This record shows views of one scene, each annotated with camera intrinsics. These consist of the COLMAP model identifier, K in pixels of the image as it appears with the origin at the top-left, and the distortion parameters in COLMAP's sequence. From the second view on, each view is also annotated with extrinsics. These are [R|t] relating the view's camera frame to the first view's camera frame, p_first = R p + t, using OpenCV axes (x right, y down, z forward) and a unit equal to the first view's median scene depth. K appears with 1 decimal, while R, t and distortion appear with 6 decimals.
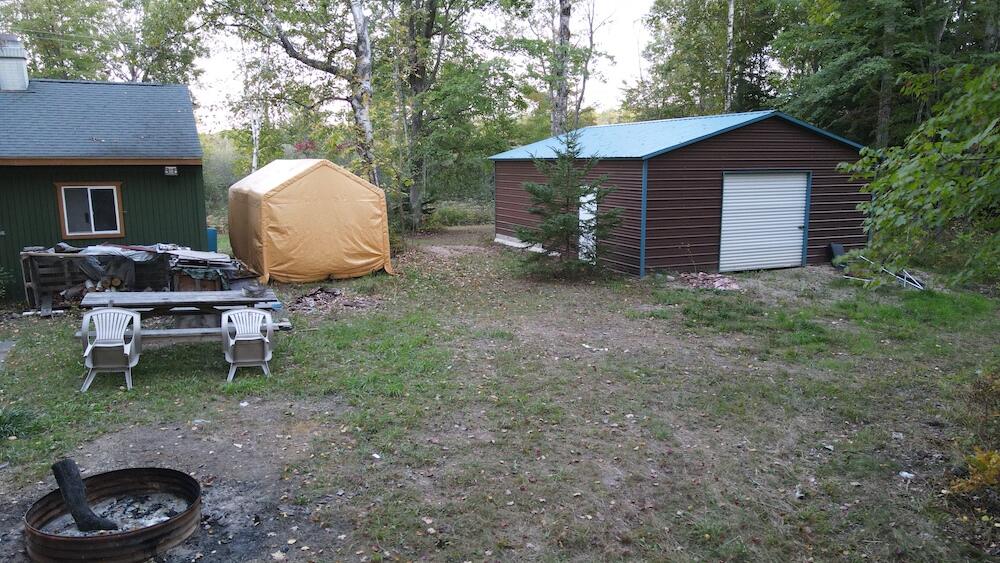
lens RADIAL K [[724.2, 0, 504.6], [0, 724.2, 283.5], [0, 0, 1]] dist [-0.000988, 0.007113]
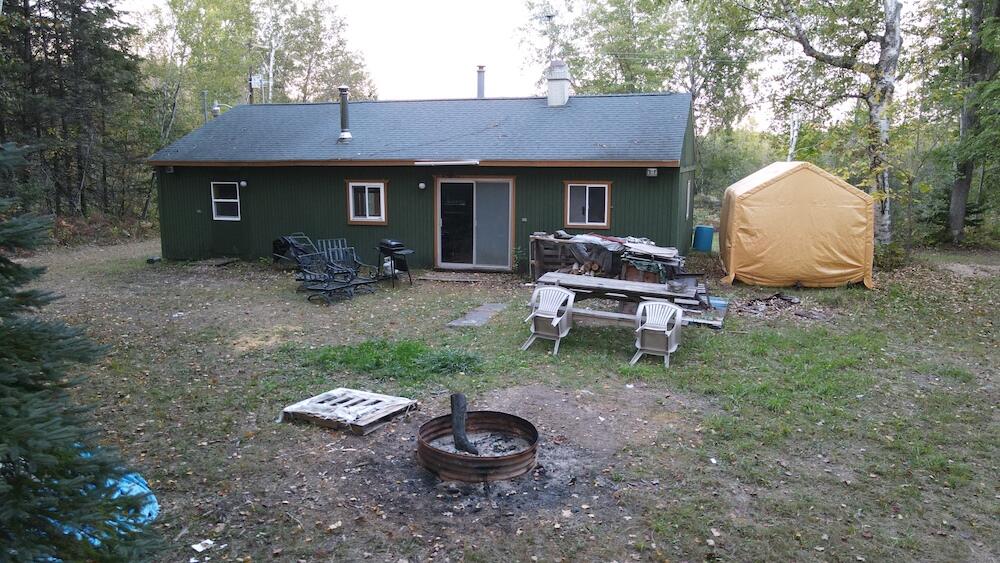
lens RADIAL K [[724.2, 0, 504.6], [0, 724.2, 283.5], [0, 0, 1]] dist [-0.000988, 0.007113]
pose [[0.749064, 0.111852, -0.652987, 0.137927], [-0.112519, 0.992804, 0.040985, -0.007951], [0.652872, 0.042773, 0.756260, 0.026883]]
